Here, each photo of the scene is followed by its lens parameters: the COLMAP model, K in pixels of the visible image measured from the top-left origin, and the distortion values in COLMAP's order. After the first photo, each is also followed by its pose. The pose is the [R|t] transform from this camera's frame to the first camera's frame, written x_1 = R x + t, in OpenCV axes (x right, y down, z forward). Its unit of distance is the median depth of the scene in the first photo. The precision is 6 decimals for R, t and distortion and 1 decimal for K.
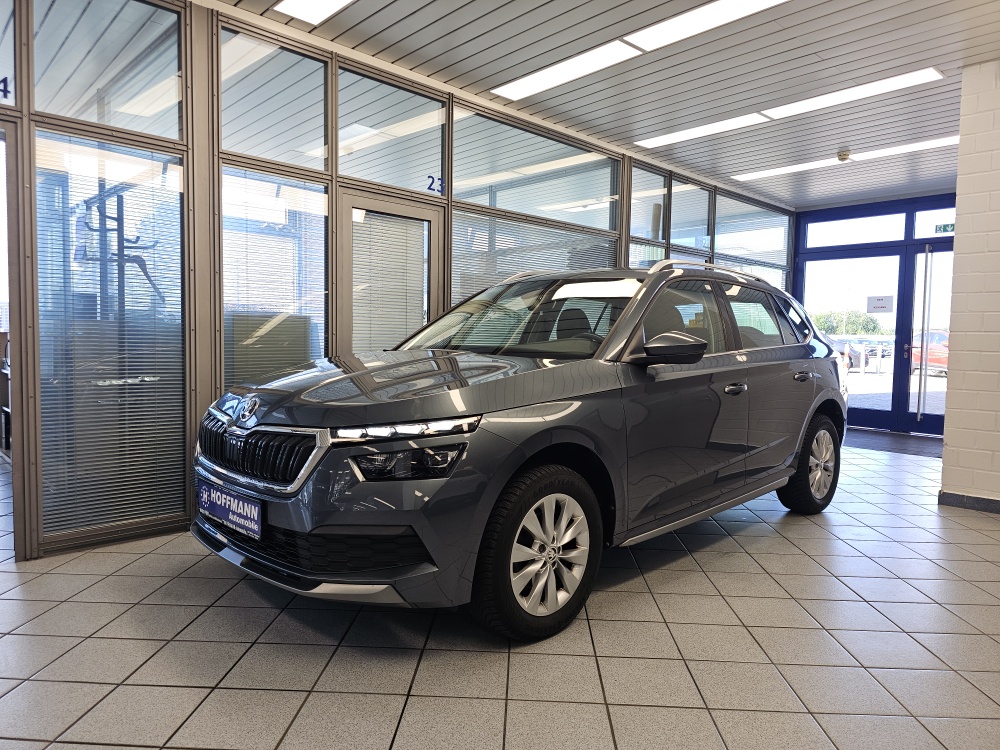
lens RADIAL K [[676.3, 0, 494.4], [0, 676.3, 384.3], [0, 0, 1]] dist [0.057350, -0.060922]
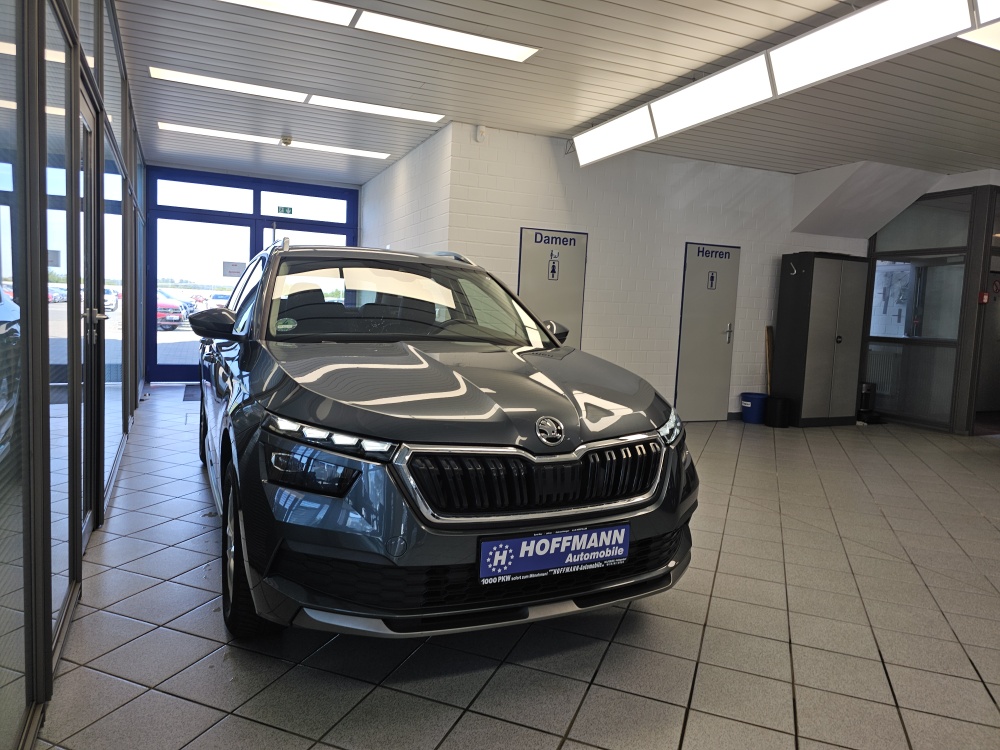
lens RADIAL K [[676.3, 0, 498.3], [0, 676.3, 377.0], [0, 0, 1]] dist [0.057350, -0.060922]
pose [[0.315651, -0.095141, 0.944094, -1.168630], [0.027277, 0.995459, 0.091197, -0.106987], [-0.948483, -0.003034, 0.316813, 0.808245]]
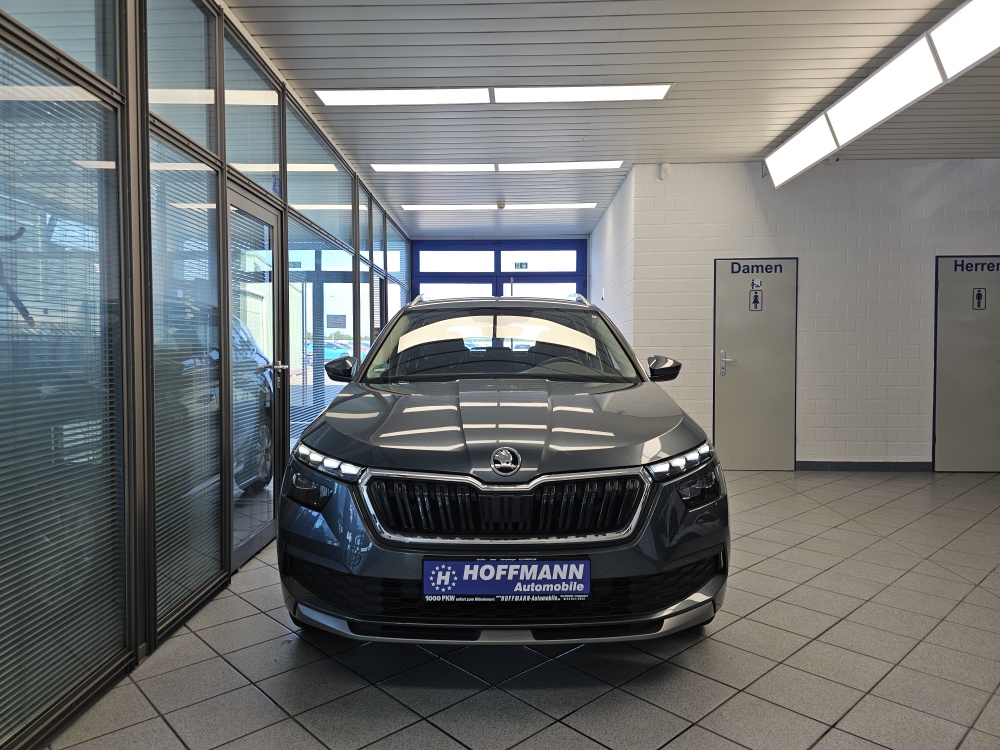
lens RADIAL K [[676.3, 0, 495.7], [0, 676.3, 375.0], [0, 0, 1]] dist [0.057350, -0.060922]
pose [[0.694739, -0.048036, 0.717656, -0.997358], [0.063830, 0.997948, 0.005005, -0.079638], [-0.716424, 0.042331, 0.696379, 0.406210]]
